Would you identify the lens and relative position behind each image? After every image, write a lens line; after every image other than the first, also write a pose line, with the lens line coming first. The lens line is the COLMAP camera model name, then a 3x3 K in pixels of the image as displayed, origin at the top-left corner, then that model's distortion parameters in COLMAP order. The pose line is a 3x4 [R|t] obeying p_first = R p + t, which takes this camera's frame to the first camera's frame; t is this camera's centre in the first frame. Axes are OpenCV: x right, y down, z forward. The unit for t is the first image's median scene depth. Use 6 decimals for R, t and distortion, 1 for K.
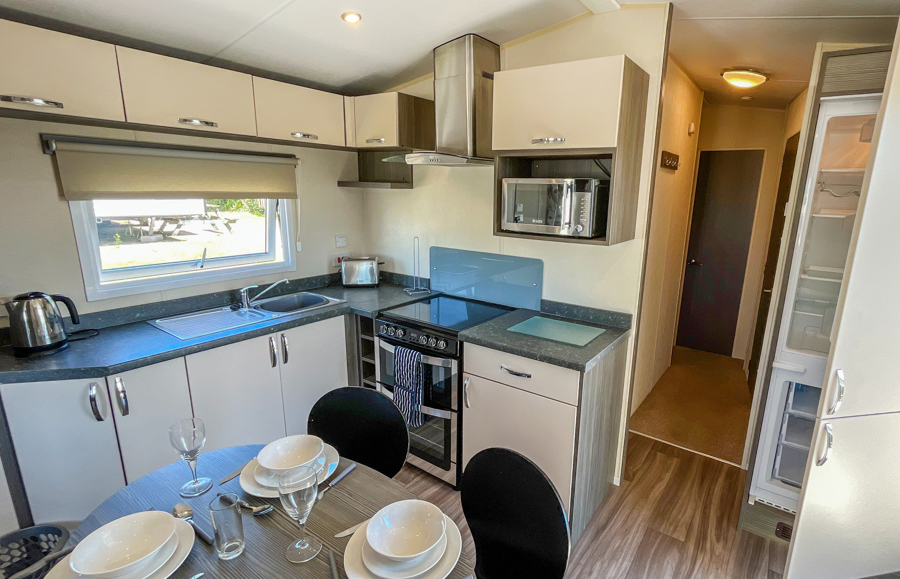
lens RADIAL K [[435.5, 0, 496.7], [0, 435.5, 290.6], [0, 0, 1]] dist [0.001199, 0.000370]
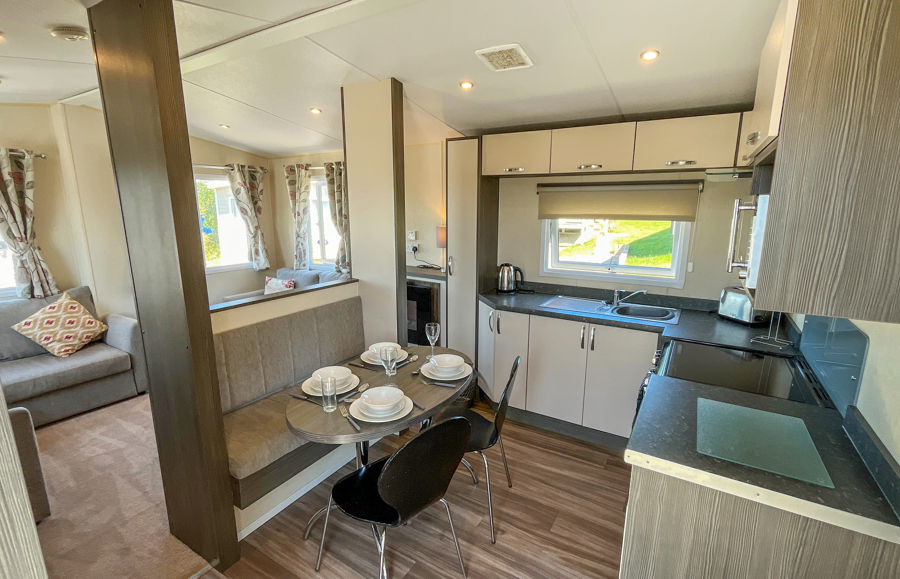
lens RADIAL K [[419.1, 0, 447.1], [0, 419.1, 291.5], [0, 0, 1]] dist [-0.000056, 0.000073]
pose [[0.038553, 0.183036, -0.982350, 0.584591], [-0.226547, 0.959083, 0.169810, -0.093559], [0.973237, 0.216001, 0.078441, 0.412689]]
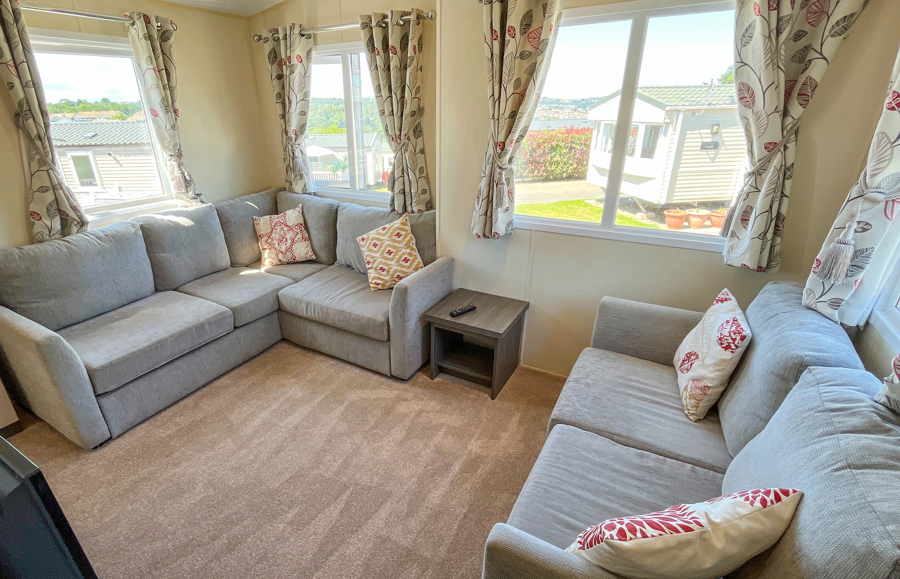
lens RADIAL K [[432.1, 0, 412.2], [0, 432.1, 292.6], [0, 0, 1]] dist [-0.001891, -0.000488]
pose [[-0.998164, 0.018293, -0.057742, -0.788668], [-0.019319, 0.807363, 0.589739, -0.054567], [0.057407, 0.589772, -0.805527, 0.297376]]
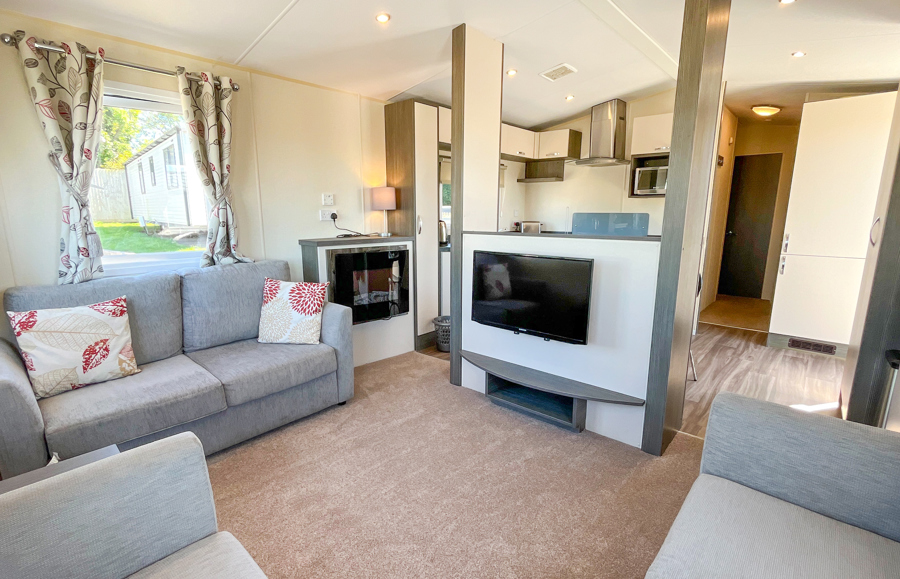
lens RADIAL K [[419.1, 0, 447.1], [0, 419.1, 291.5], [0, 0, 1]] dist [-0.000056, 0.000073]
pose [[0.989475, 0.003836, -0.144652, -0.486618], [-0.009775, 0.999137, -0.040370, 0.343968], [0.144373, 0.041359, 0.988659, -0.881073]]
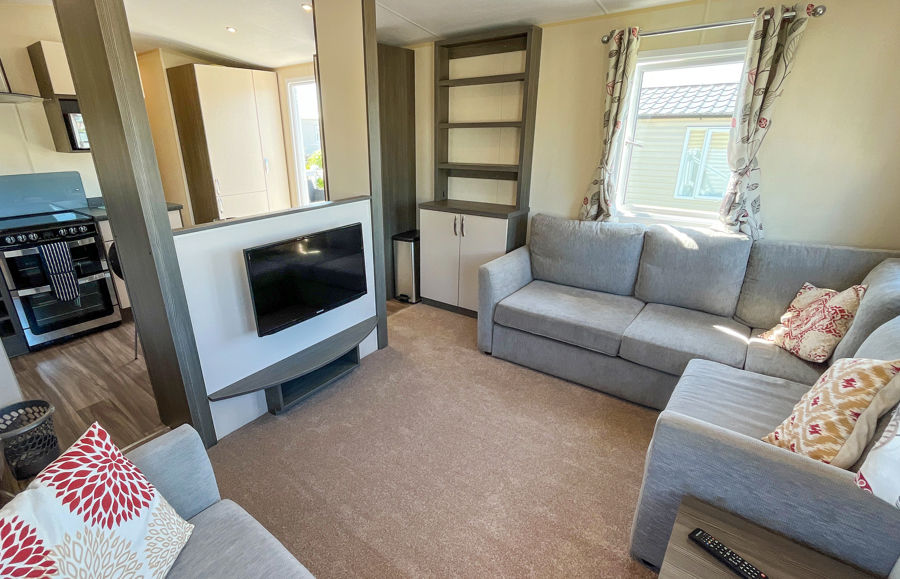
lens RADIAL K [[432.1, 0, 412.2], [0, 432.1, 292.6], [0, 0, 1]] dist [-0.001891, -0.000488]
pose [[0.078975, -0.374597, 0.923818, -1.298511], [0.238492, 0.906901, 0.347349, 0.072800], [-0.967928, 0.192891, 0.160961, -0.272225]]
